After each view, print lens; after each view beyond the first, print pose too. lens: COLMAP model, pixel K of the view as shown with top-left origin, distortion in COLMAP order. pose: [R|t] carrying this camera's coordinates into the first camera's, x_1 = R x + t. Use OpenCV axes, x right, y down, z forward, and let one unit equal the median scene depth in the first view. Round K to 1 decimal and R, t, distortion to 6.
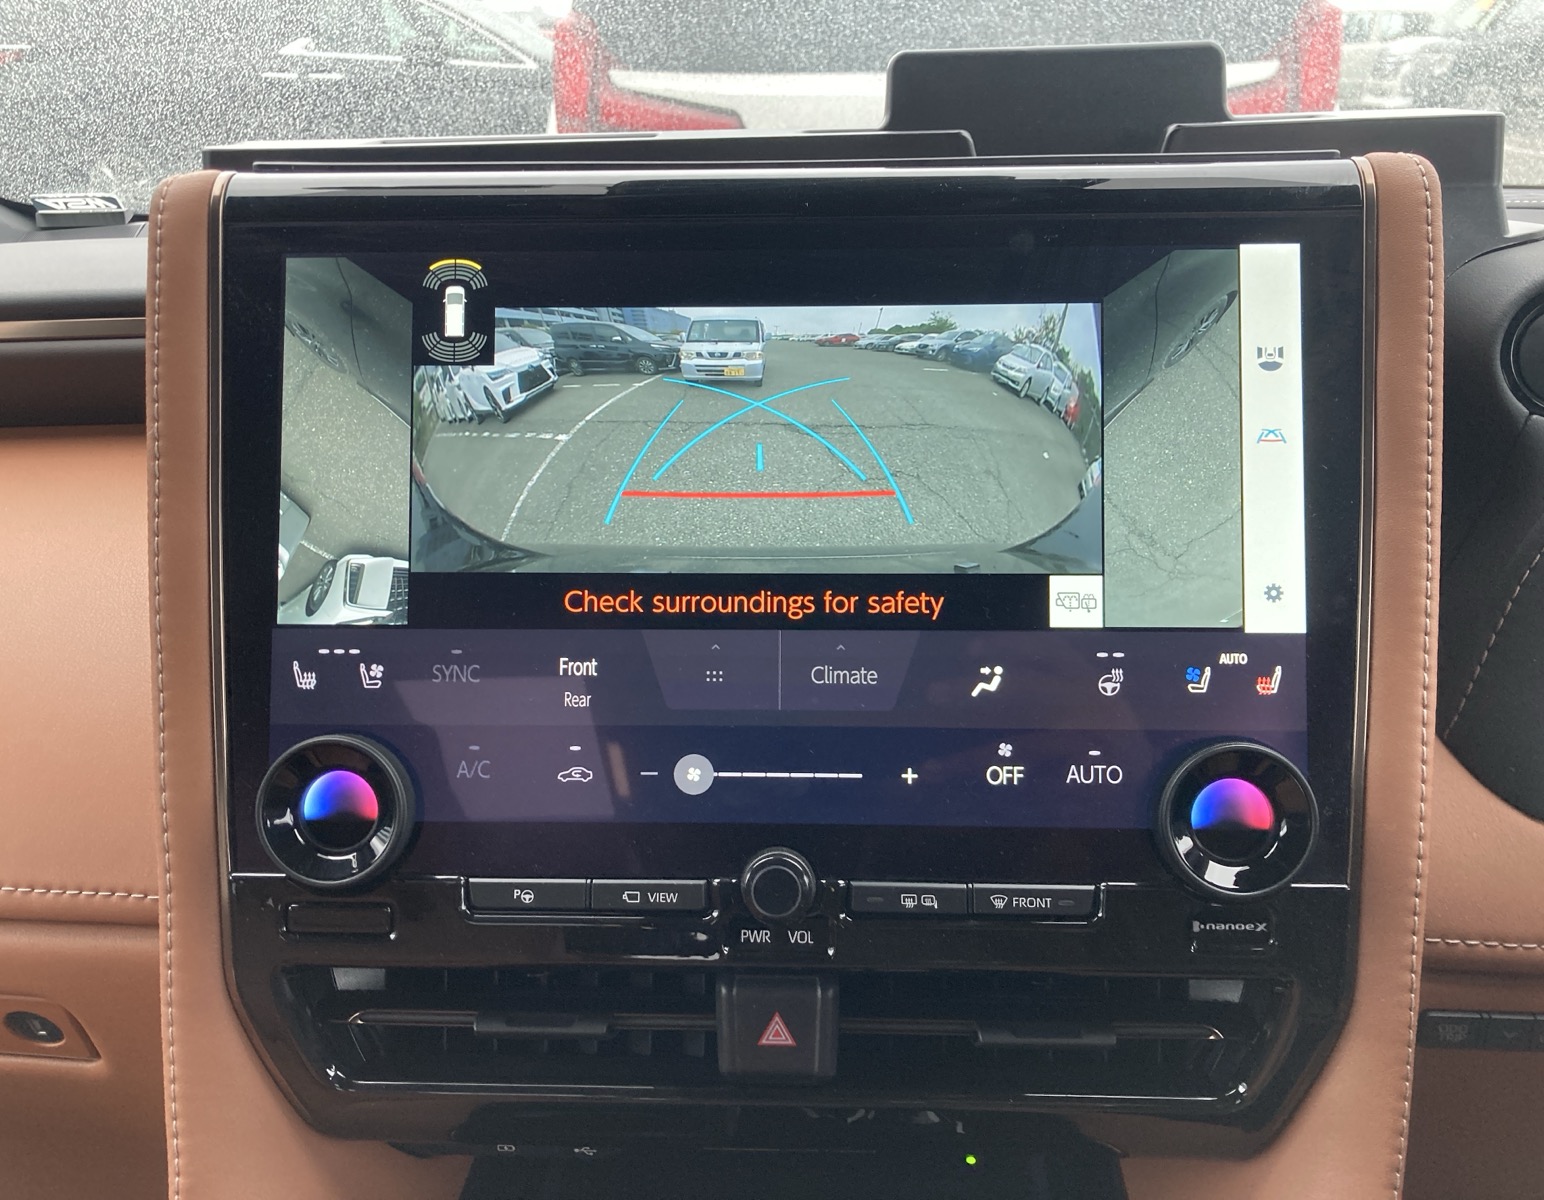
lens RADIAL K [[1343.8, 0, 772.4], [0, 1343.8, 623.5], [0, 0, 1]] dist [0.065675, -0.007576]
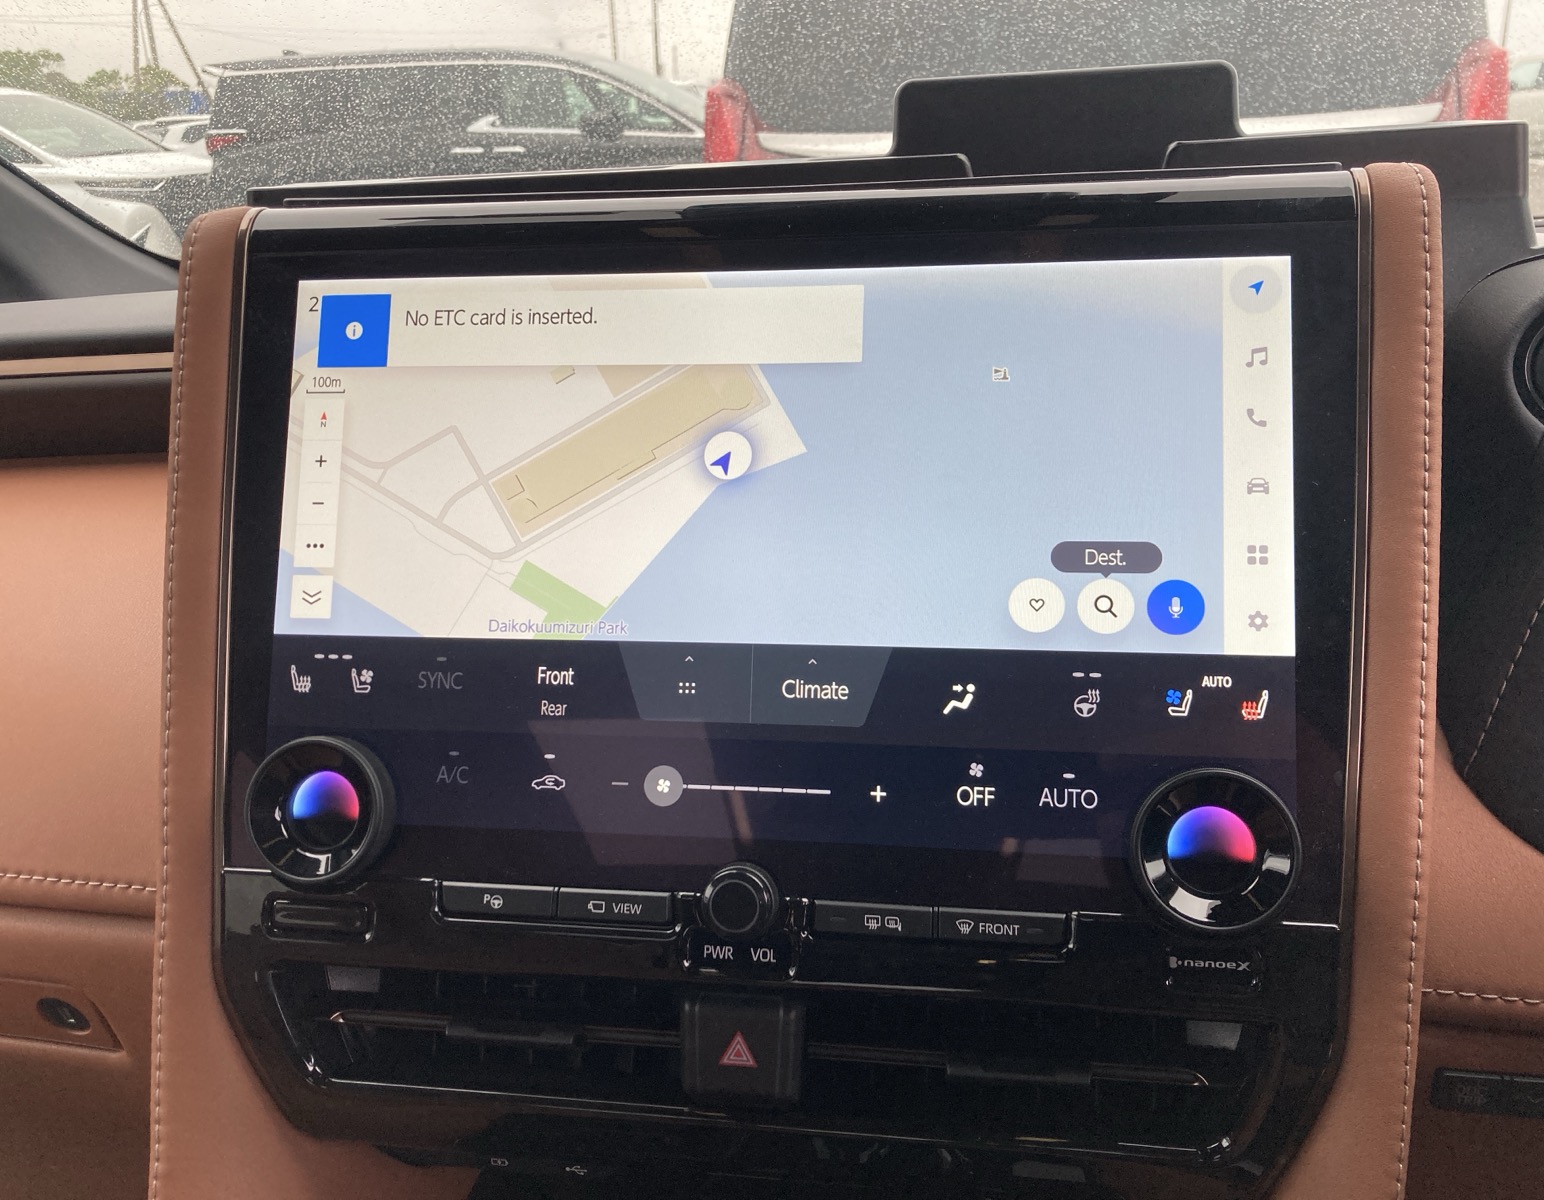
lens RADIAL K [[1341.7, 0, 772.0], [0, 1341.7, 600.0], [0, 0, 1]] dist [0.059279, -0.002421]
pose [[0.992598, 0.014740, -0.120546, 0.141324], [-0.021392, 0.998308, -0.054077, 0.026741], [0.119545, 0.056256, 0.991234, 0.010721]]
